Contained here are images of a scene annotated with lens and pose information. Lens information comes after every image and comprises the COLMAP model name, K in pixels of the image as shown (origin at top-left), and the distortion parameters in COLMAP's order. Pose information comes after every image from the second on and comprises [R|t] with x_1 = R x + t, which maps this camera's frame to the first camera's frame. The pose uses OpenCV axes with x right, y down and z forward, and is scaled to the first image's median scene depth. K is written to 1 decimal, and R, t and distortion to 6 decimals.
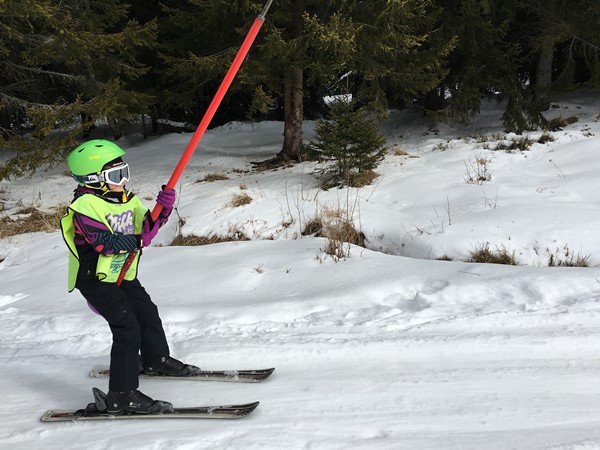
lens RADIAL K [[505.0, 0, 300.0], [0, 505.0, 225.0], [0, 0, 1]] dist [0.075872, -0.103582]
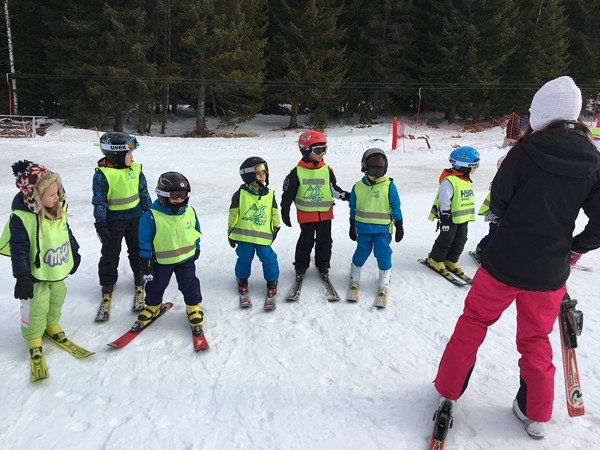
lens RADIAL K [[505.0, 0, 300.0], [0, 505.0, 225.0], [0, 0, 1]] dist [0.075872, -0.103582]
pose [[0.977216, 0.034180, 0.209479, -0.522269], [-0.032301, 0.999401, -0.012388, 0.430500], [-0.209777, 0.005340, 0.977735, -1.737972]]
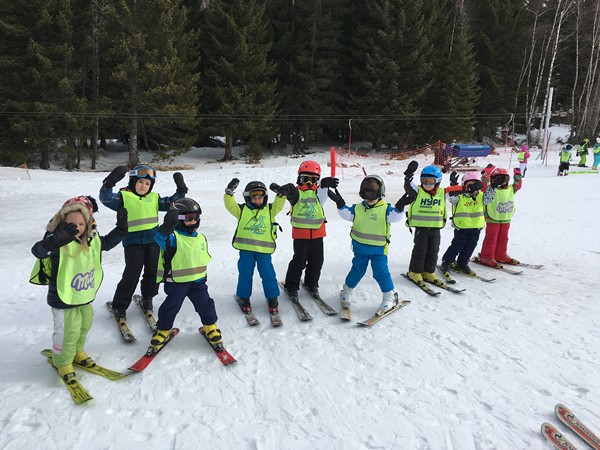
lens RADIAL K [[505.0, 0, 300.0], [0, 505.0, 225.0], [0, 0, 1]] dist [0.075872, -0.103582]
pose [[0.941384, 0.004860, 0.337301, -0.562996], [0.020851, 0.997146, -0.072562, 0.436409], [-0.336690, 0.075342, 0.938596, -1.751480]]
